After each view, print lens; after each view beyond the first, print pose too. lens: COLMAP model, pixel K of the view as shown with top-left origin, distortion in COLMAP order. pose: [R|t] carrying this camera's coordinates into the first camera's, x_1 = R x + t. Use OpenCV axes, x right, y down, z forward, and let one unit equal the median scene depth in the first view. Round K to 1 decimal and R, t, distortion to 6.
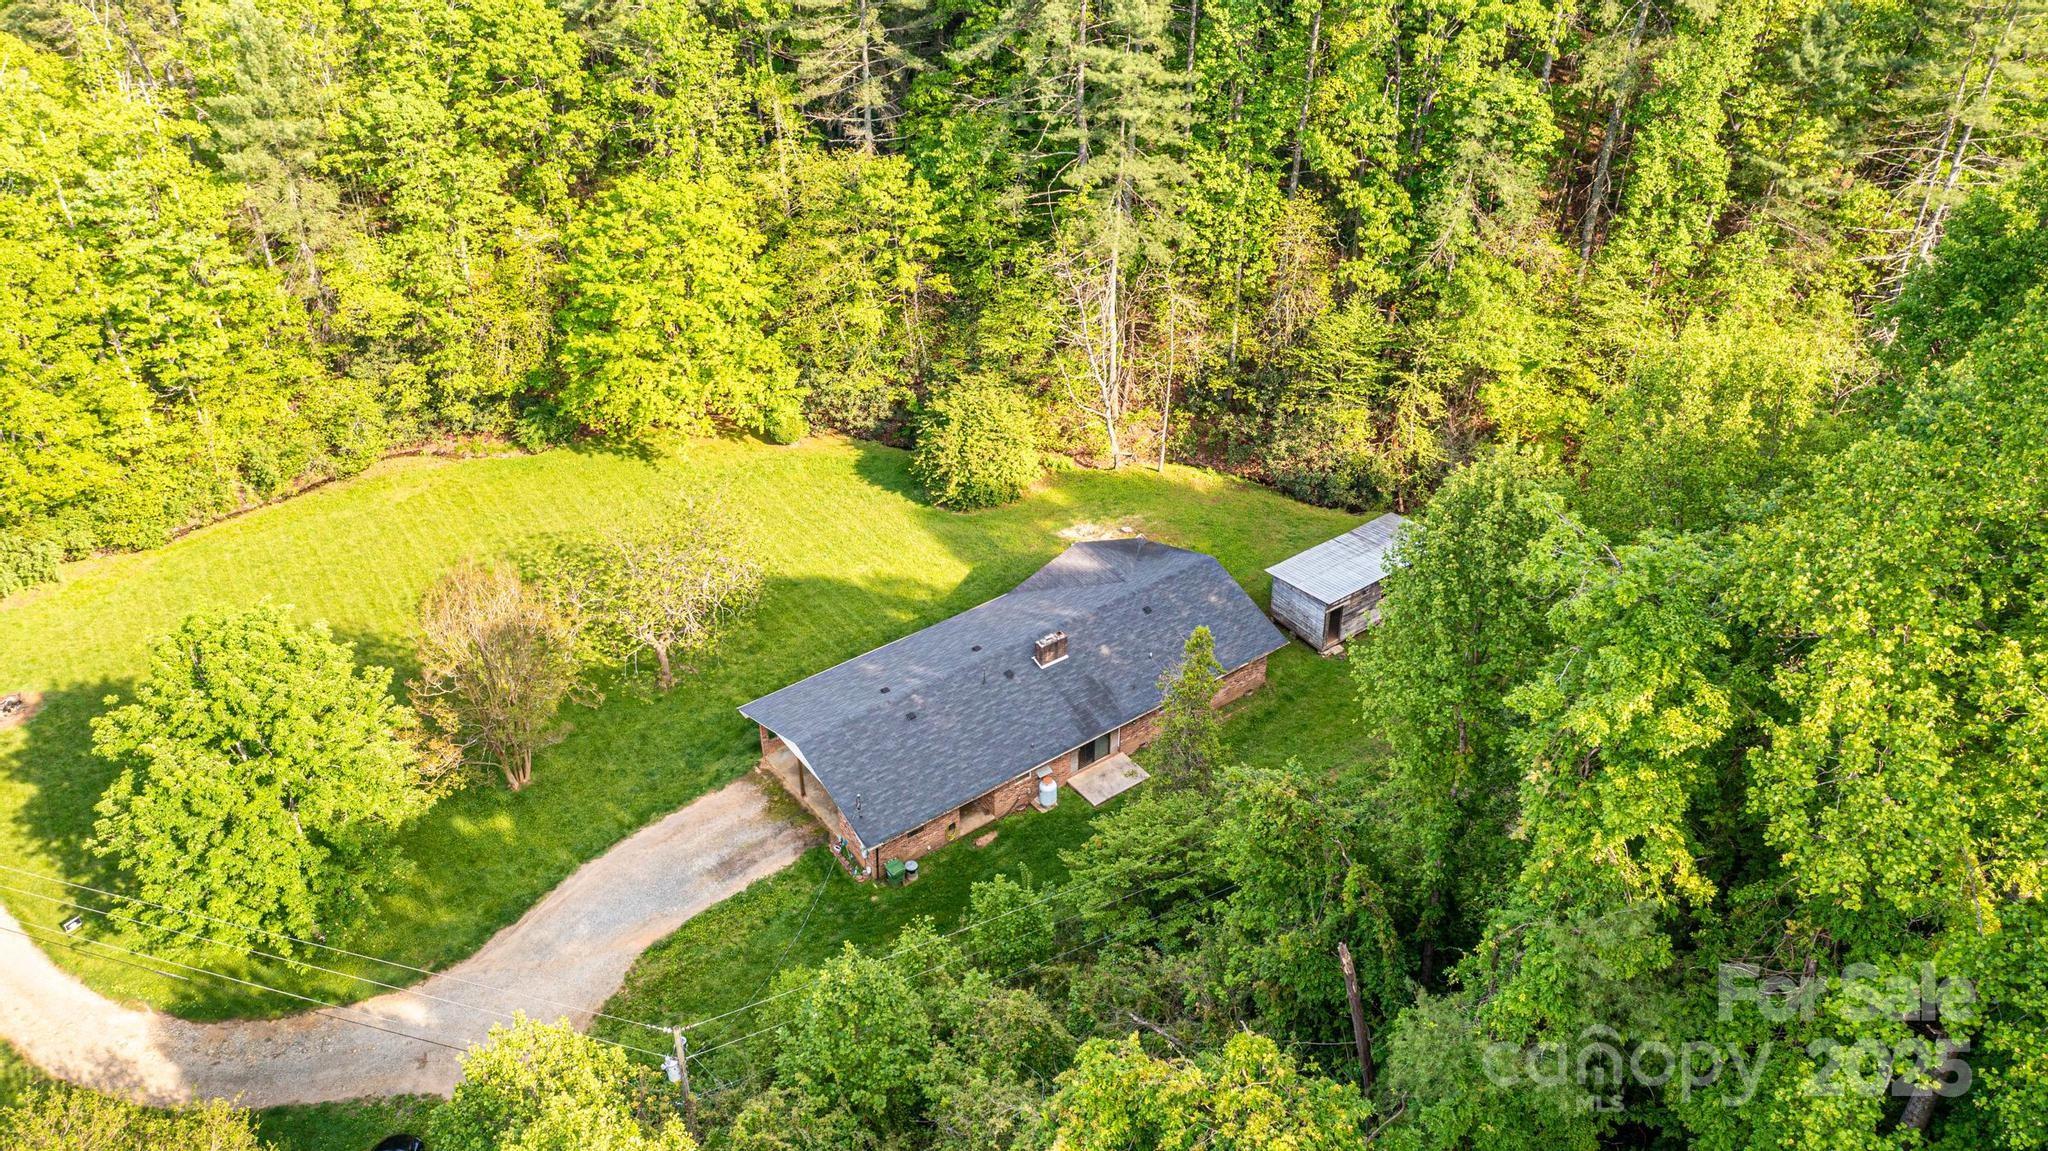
lens RADIAL K [[1625.2, 0, 1024.0], [0, 1625.2, 575.5], [0, 0, 1]] dist [-0.059985, 0.293120]
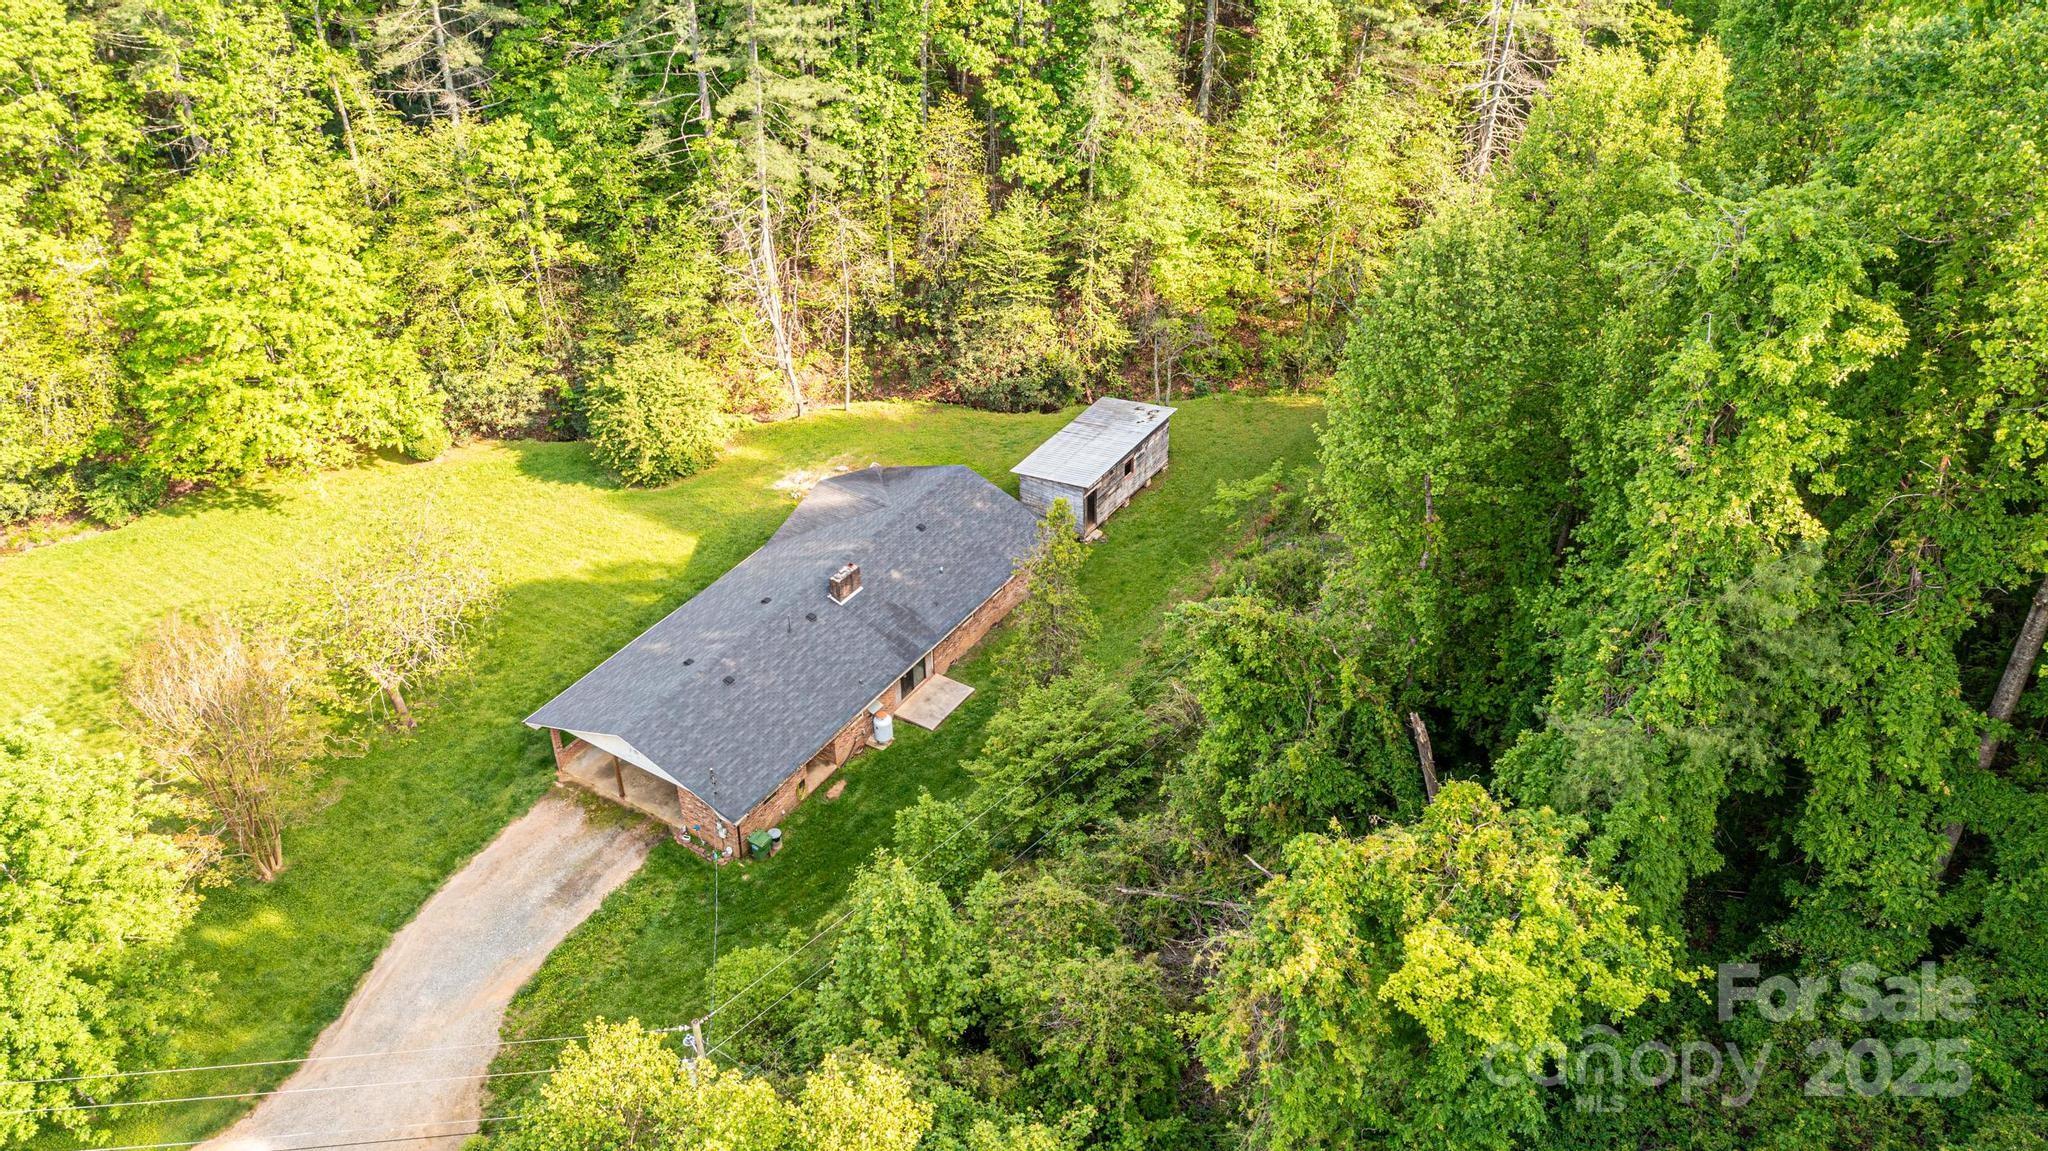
lens RADIAL K [[1619.0, 0, 1024.0], [0, 1619.0, 575.5], [0, 0, 1]] dist [-0.010136, 0.050746]
pose [[0.930167, -0.210116, 0.301065, -0.138489], [0.211551, 0.976959, 0.028223, 0.029414], [-0.300059, 0.037438, 0.953186, 0.053281]]
